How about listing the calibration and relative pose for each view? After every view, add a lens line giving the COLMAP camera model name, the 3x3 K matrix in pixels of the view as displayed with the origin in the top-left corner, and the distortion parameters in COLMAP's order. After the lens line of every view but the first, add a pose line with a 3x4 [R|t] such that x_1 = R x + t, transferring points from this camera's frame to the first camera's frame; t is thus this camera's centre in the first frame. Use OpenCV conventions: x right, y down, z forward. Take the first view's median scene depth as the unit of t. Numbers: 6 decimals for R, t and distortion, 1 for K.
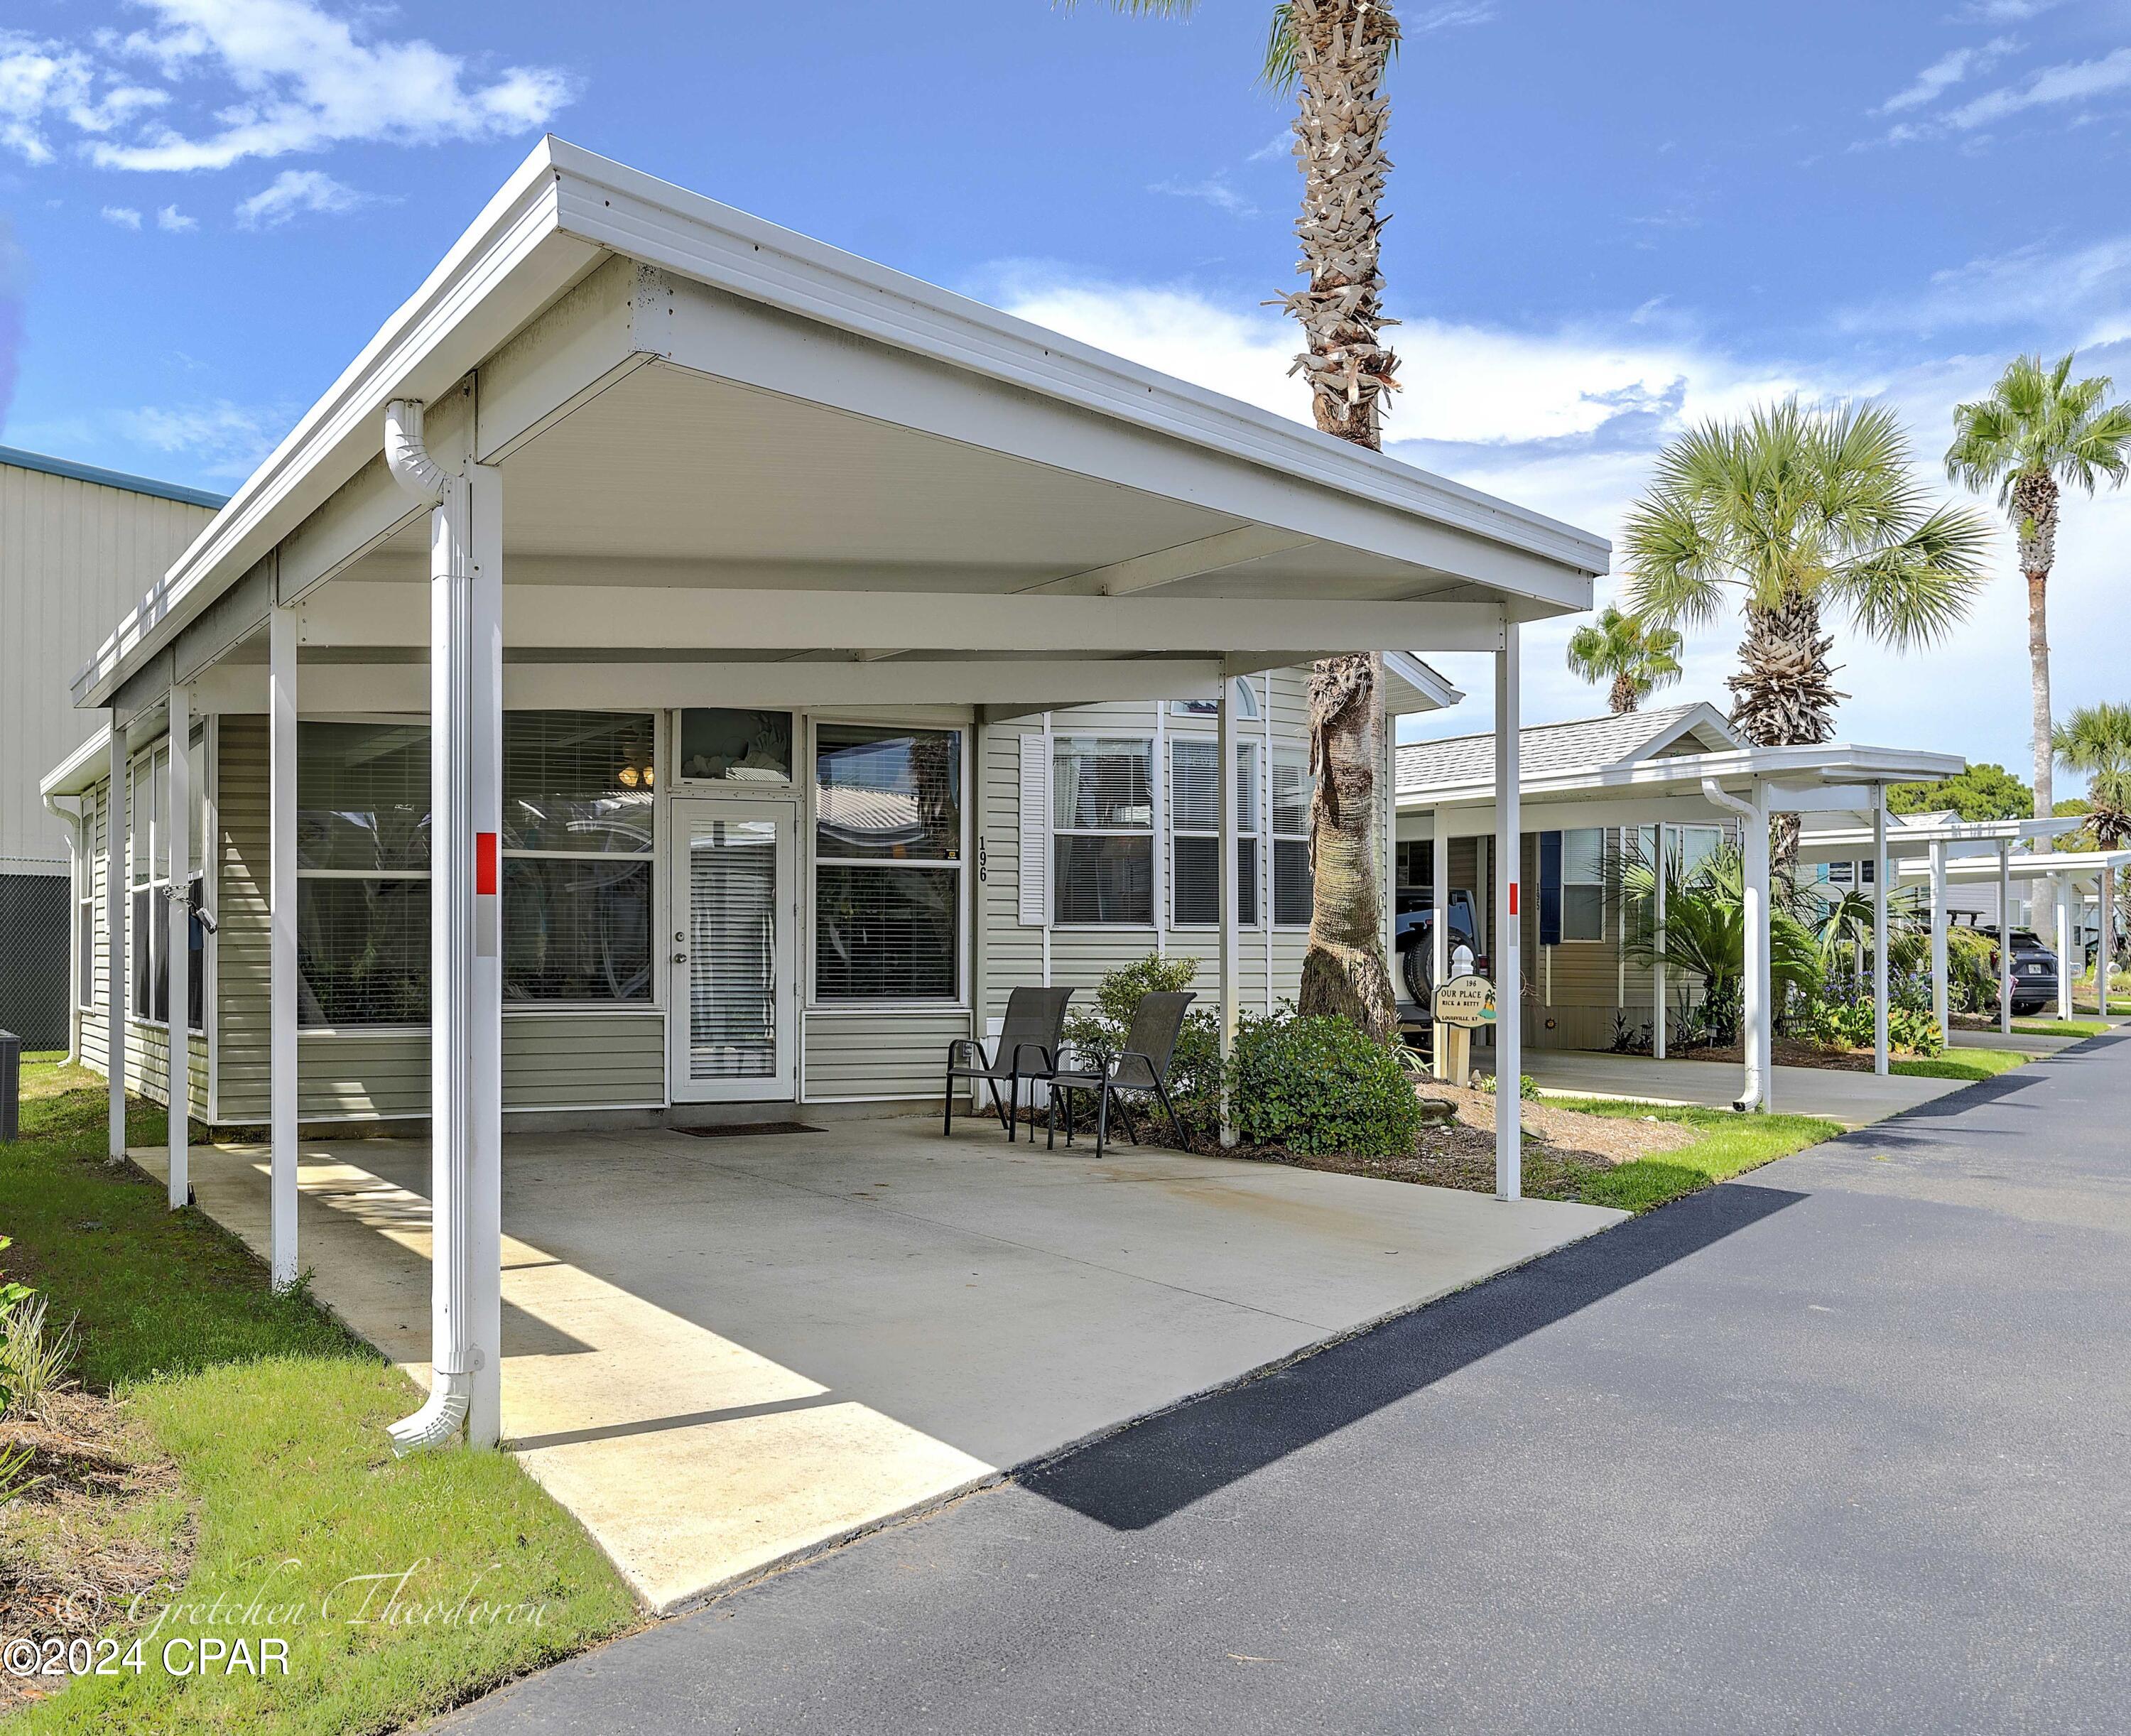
lens RADIAL K [[2504.4, 0, 1065.3], [0, 2504.4, 922.0], [0, 0, 1]] dist [0.010554, -0.053166]
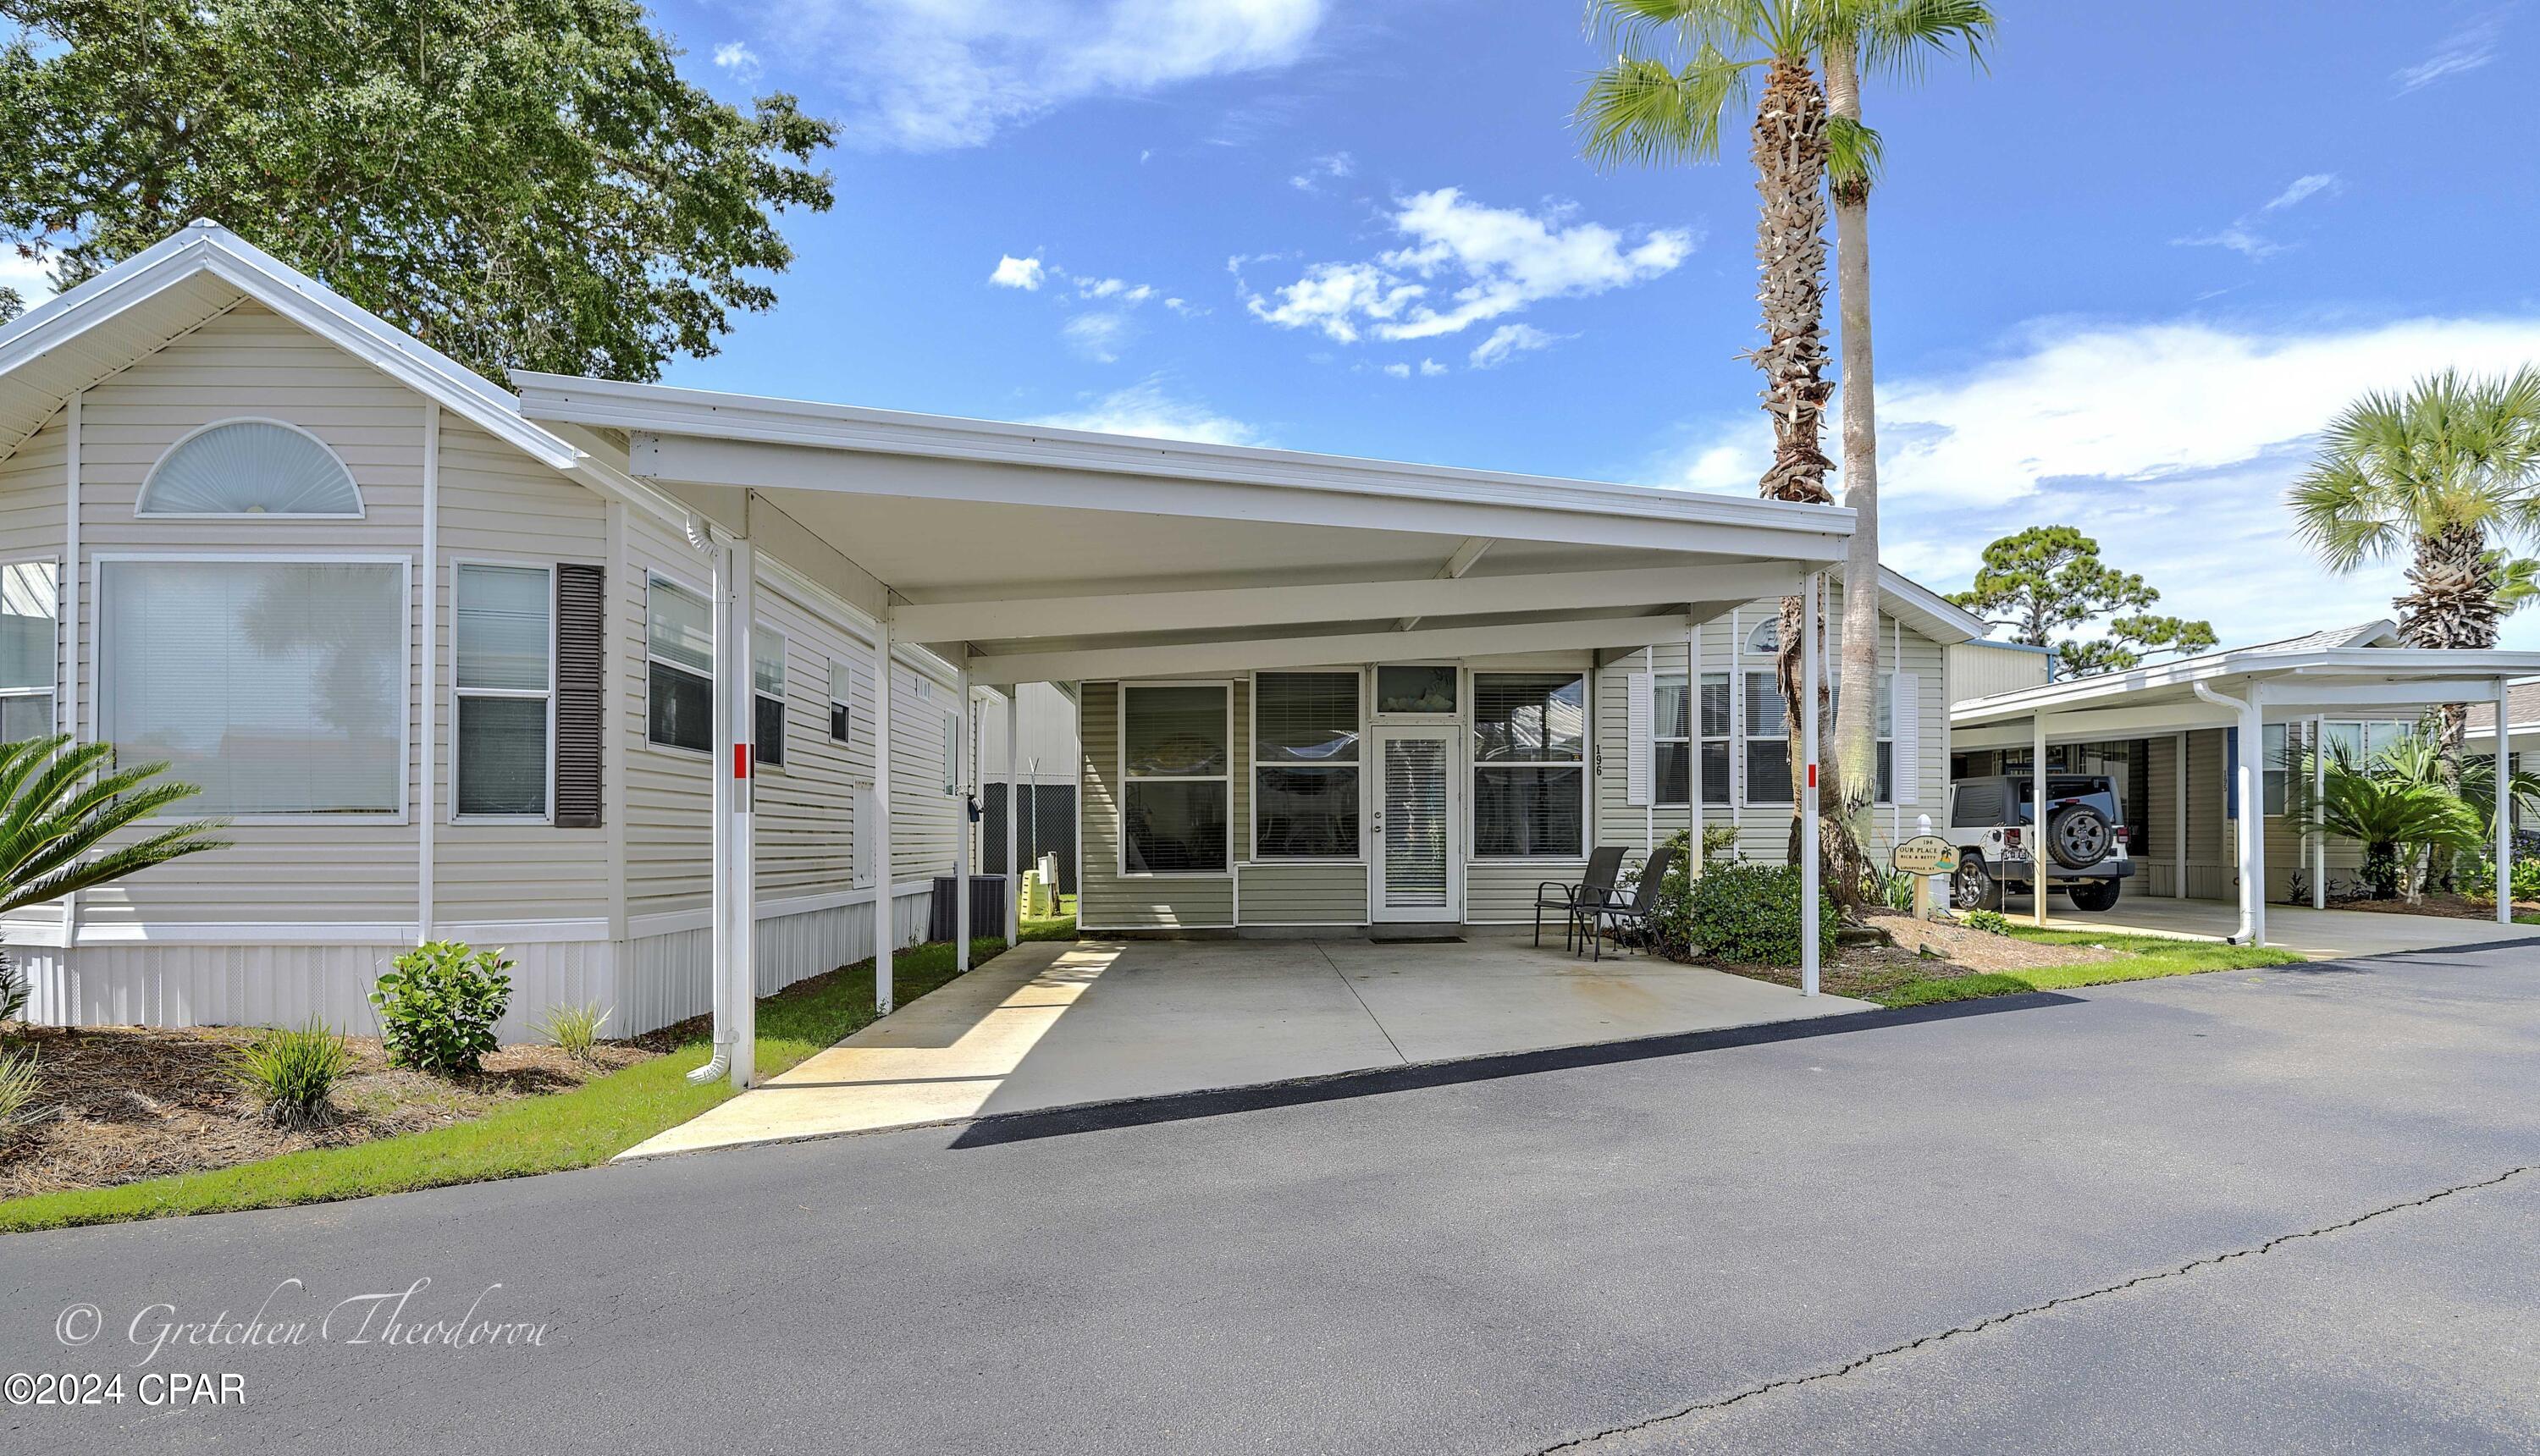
lens RADIAL K [[1708.7, 0, 1269.5], [0, 1708.7, 824.7], [0, 0, 1]] dist [0.003368, -0.000454]
pose [[0.901667, -0.010554, -0.432303, 0.204905], [0.012160, 0.999926, 0.000951, 0.008454], [0.432261, -0.006114, 0.901728, 0.016881]]
